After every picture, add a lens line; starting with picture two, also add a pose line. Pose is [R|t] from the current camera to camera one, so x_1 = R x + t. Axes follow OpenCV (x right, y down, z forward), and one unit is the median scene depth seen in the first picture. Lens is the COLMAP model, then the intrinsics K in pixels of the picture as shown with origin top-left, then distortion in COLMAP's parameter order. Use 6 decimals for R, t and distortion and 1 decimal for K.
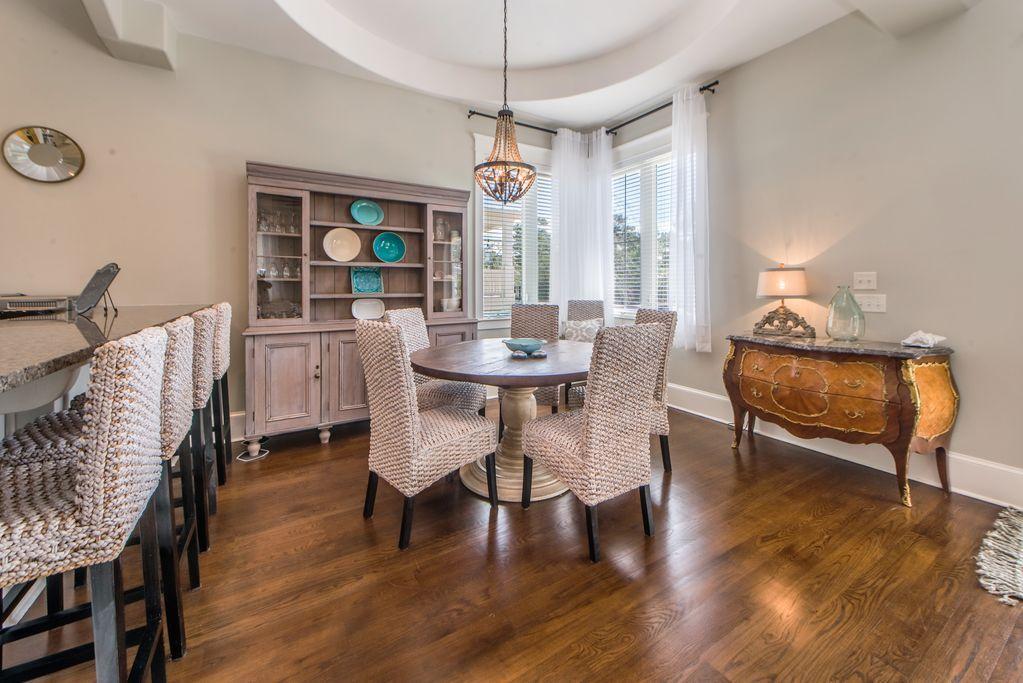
lens RADIAL K [[416.0, 0, 518.8], [0, 416.0, 286.8], [0, 0, 1]] dist [0.005688, -0.002035]
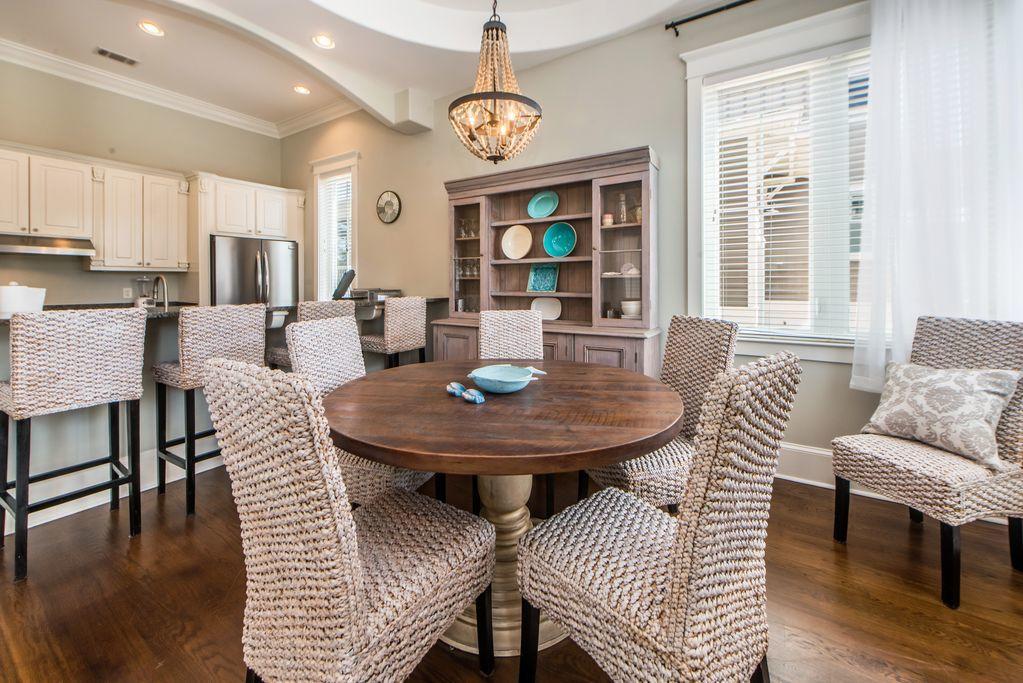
lens RADIAL K [[412.0, 0, 518.8], [0, 412.0, 276.9], [0, 0, 1]] dist [0.004008, 0.000837]
pose [[0.409202, -0.012664, -0.912356, 0.470959], [0.000275, 0.999905, -0.013756, -0.005028], [0.912444, 0.005378, 0.409166, 0.605528]]
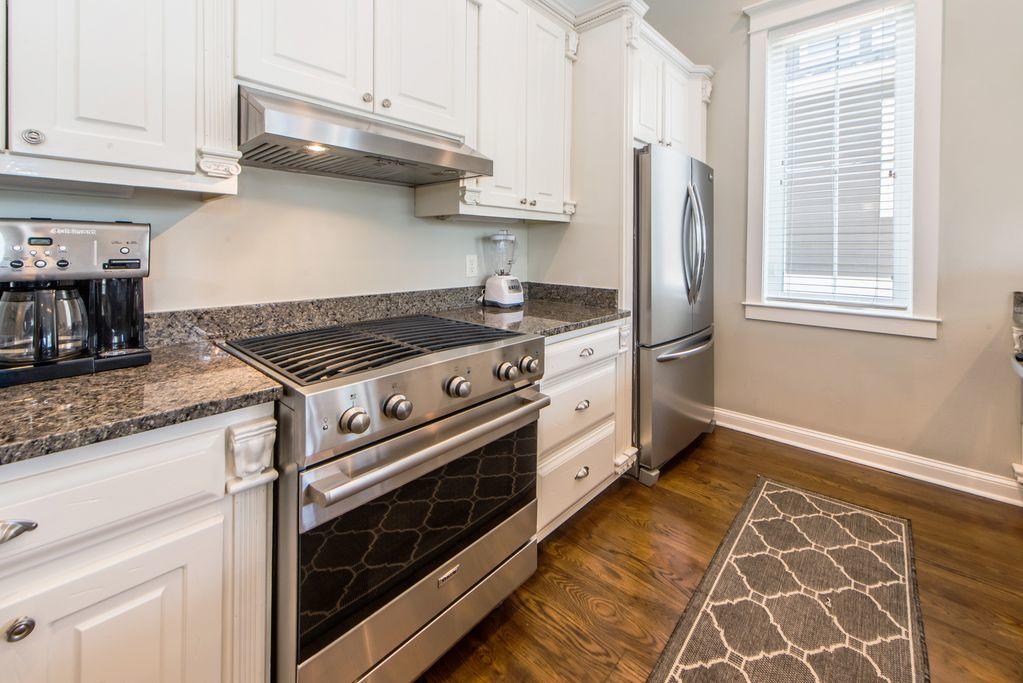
lens RADIAL K [[416.0, 0, 510.0], [0, 416.0, 251.4], [0, 0, 1]] dist [0.005688, -0.002035]
pose [[0.255907, 0.002601, -0.966698, -0.584804], [-0.009099, 0.999959, 0.000282, 0.006761], [0.966658, 0.008724, 0.255920, -0.088027]]
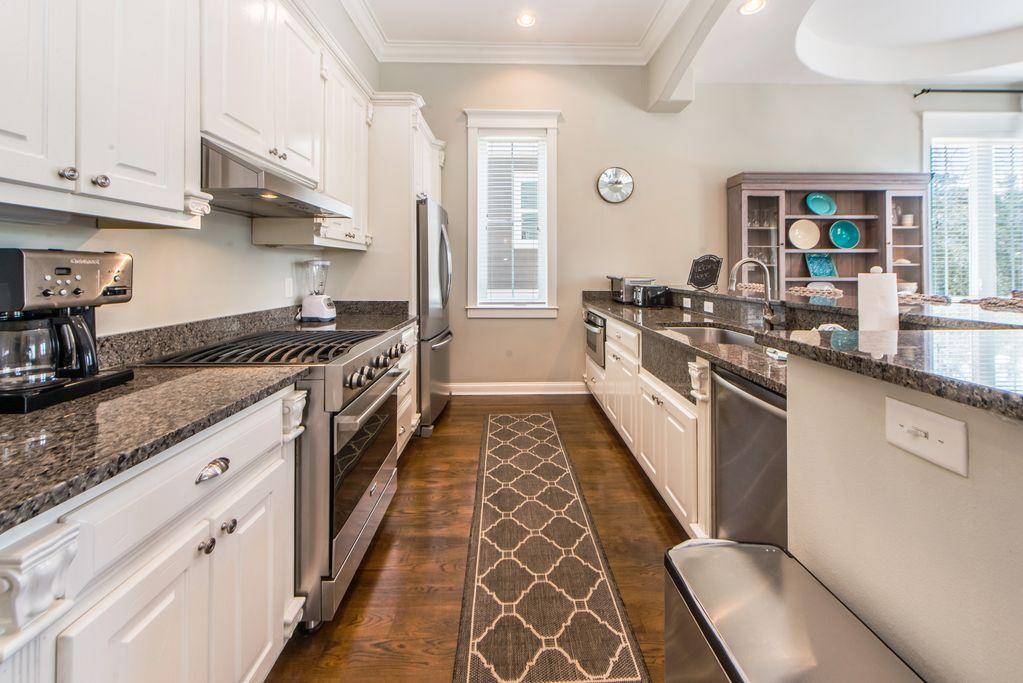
lens RADIAL K [[416.0, 0, 519.8], [0, 416.0, 264.8], [0, 0, 1]] dist [0.005688, -0.002035]
pose [[0.858906, -0.011163, -0.512011, -0.510045], [0.000686, 0.999787, -0.020648, 0.005171], [0.512132, 0.017383, 0.858731, -0.372832]]
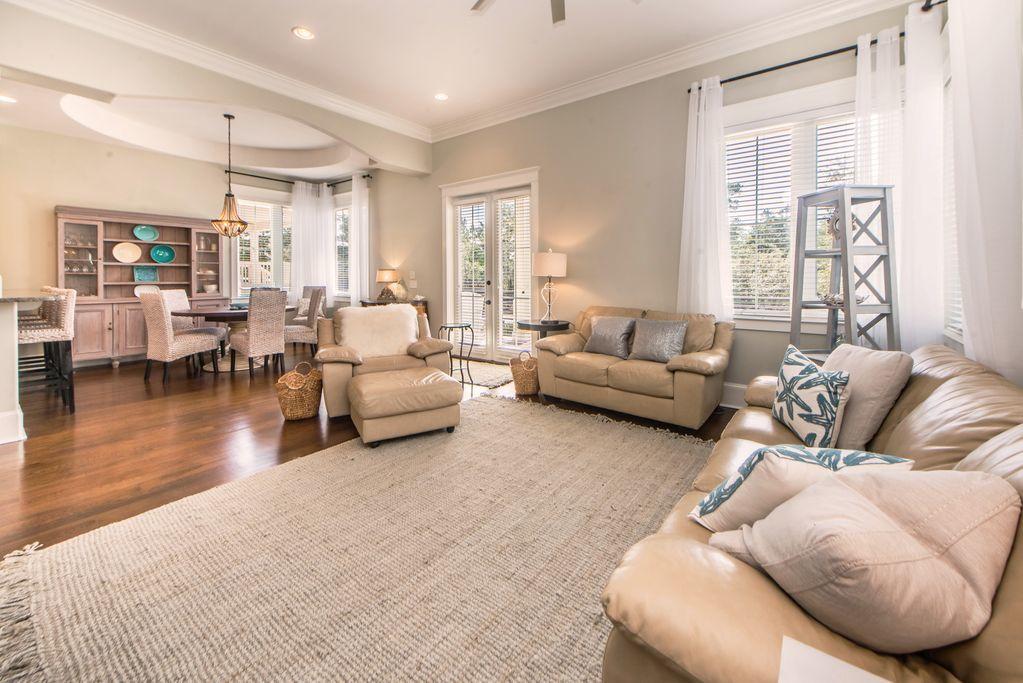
lens RADIAL K [[416.0, 0, 520.8], [0, 416.0, 280.8], [0, 0, 1]] dist [0.005688, -0.002035]
pose [[0.931435, -0.002909, 0.363897, 0.433344], [0.002204, 0.999995, 0.002354, 0.011693], [-0.363902, -0.001391, 0.931436, -1.125428]]
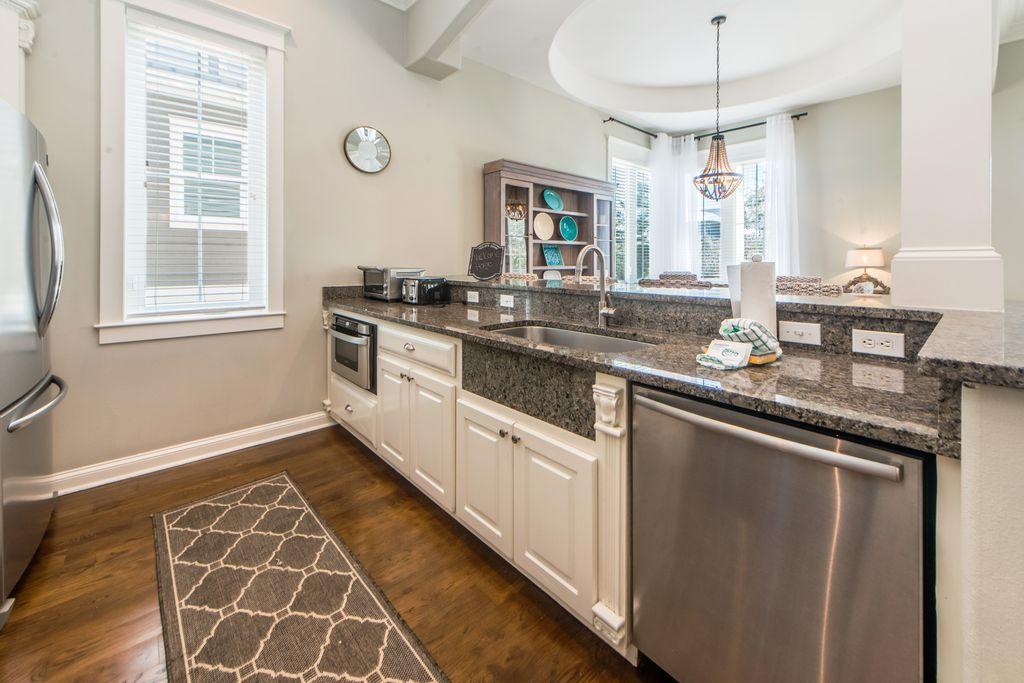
lens RADIAL K [[416.4, 0, 523.4], [0, 416.4, 260.7], [0, 0, 1]] dist [0.005688, -0.002035]
pose [[0.983940, -0.001075, 0.178497, -0.702620], [0.001964, 0.999987, -0.004804, 0.005611], [-0.178490, 0.005078, 0.983929, -0.195982]]
